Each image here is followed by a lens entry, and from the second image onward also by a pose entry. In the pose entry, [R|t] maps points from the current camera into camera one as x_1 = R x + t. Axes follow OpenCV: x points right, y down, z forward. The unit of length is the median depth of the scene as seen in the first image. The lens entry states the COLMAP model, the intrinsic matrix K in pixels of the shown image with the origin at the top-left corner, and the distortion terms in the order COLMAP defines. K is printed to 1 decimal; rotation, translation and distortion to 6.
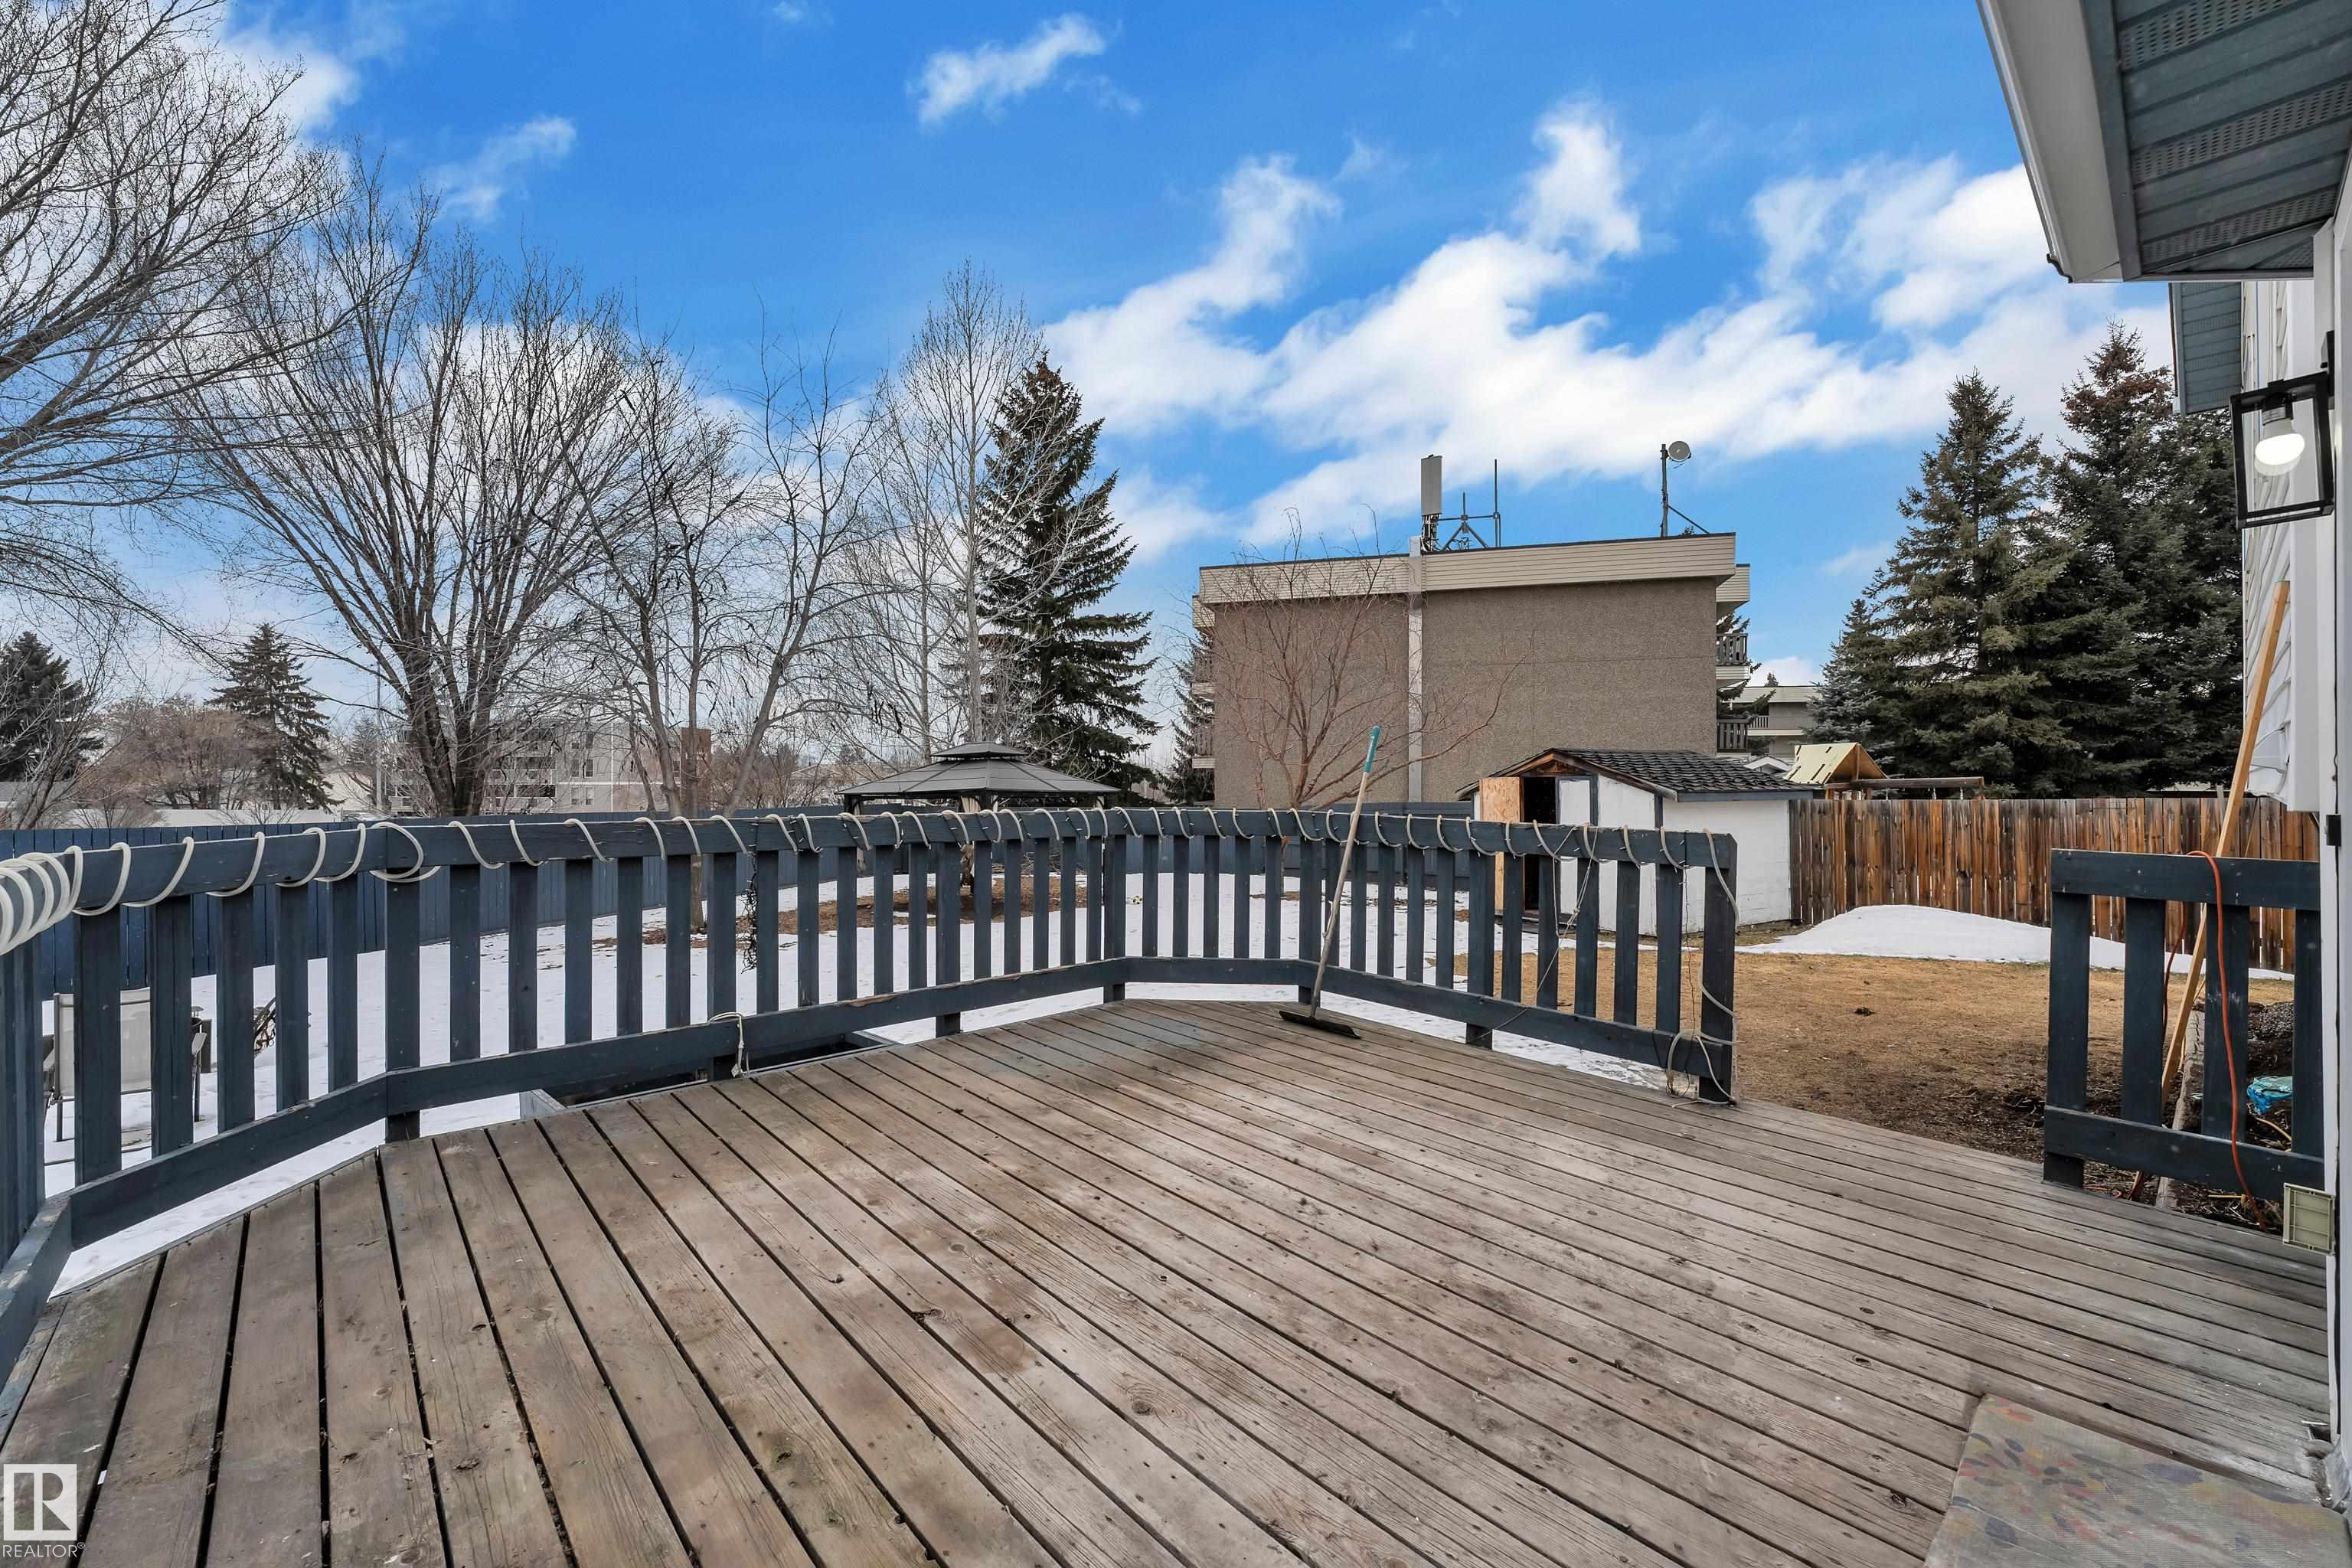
lens RADIAL K [[956.9, 0, 1165.2], [0, 956.9, 763.3], [0, 0, 1]] dist [-0.015291, 0.000355]
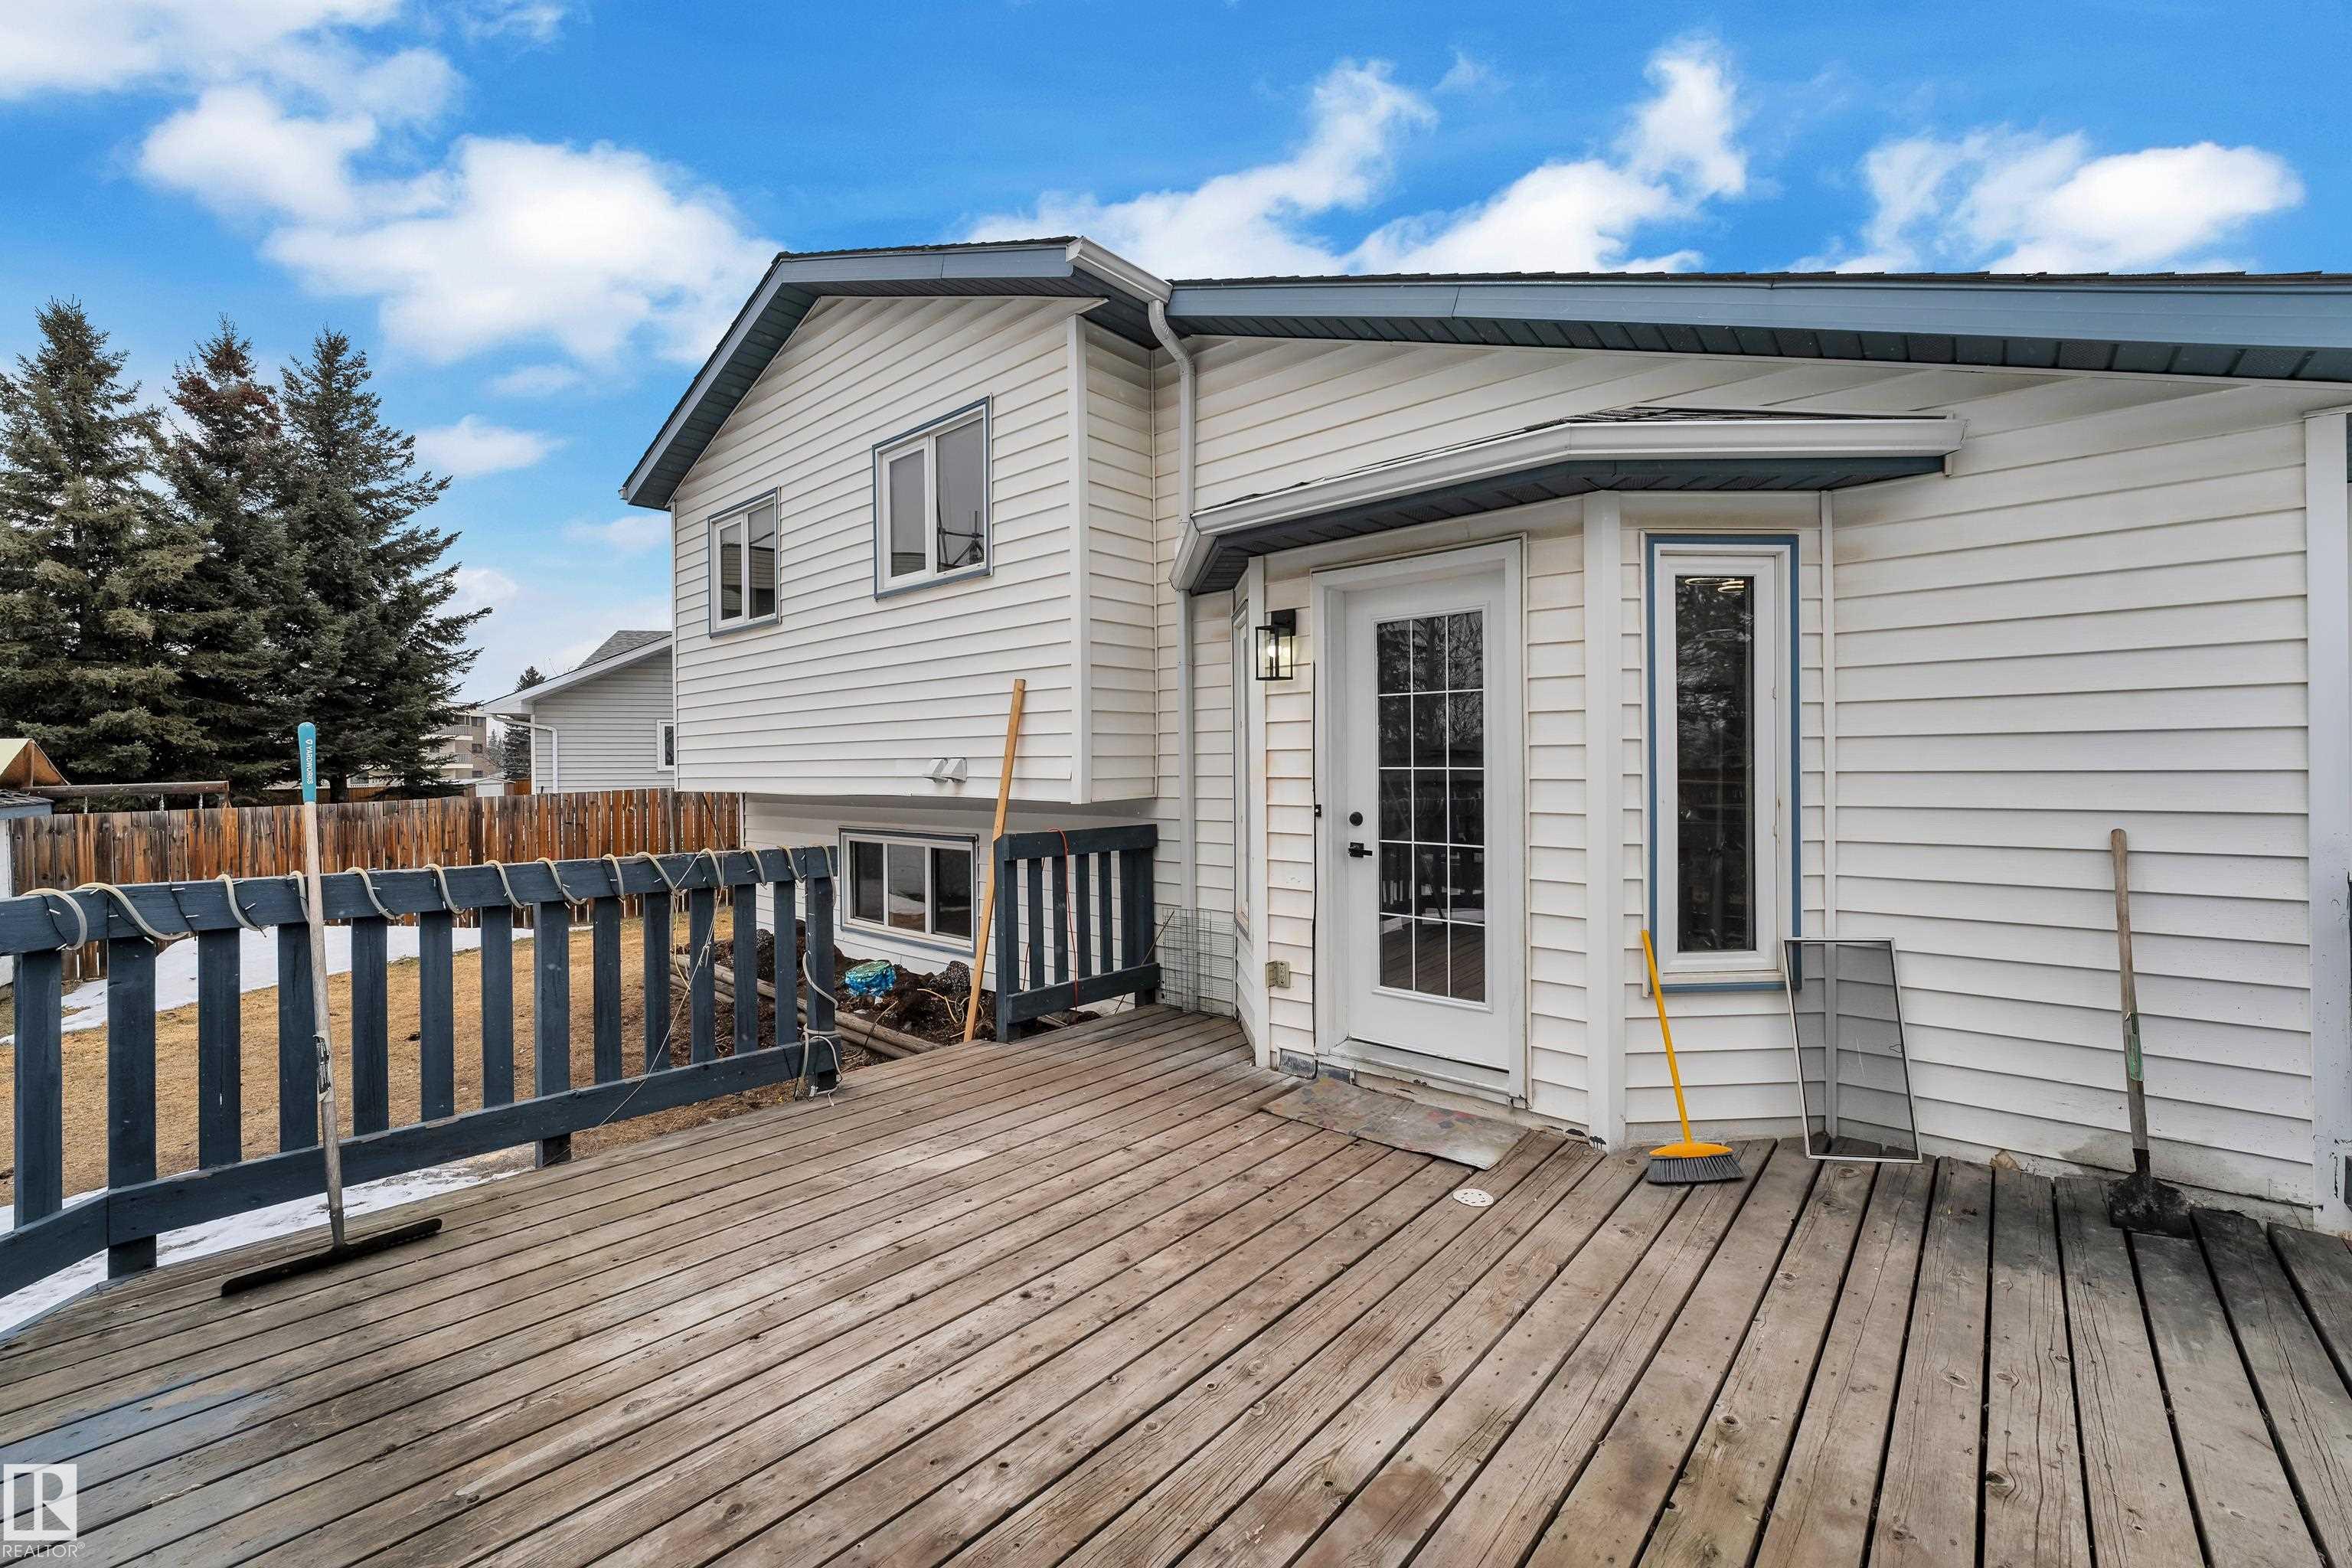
lens RADIAL K [[956.9, 0, 1165.2], [0, 956.9, 763.3], [0, 0, 1]] dist [-0.015291, 0.000355]
pose [[-0.105406, -0.000084, 0.994429, -0.622297], [-0.003820, 0.999993, -0.000320, -0.025524], [-0.994422, -0.003833, -0.105405, 0.811870]]
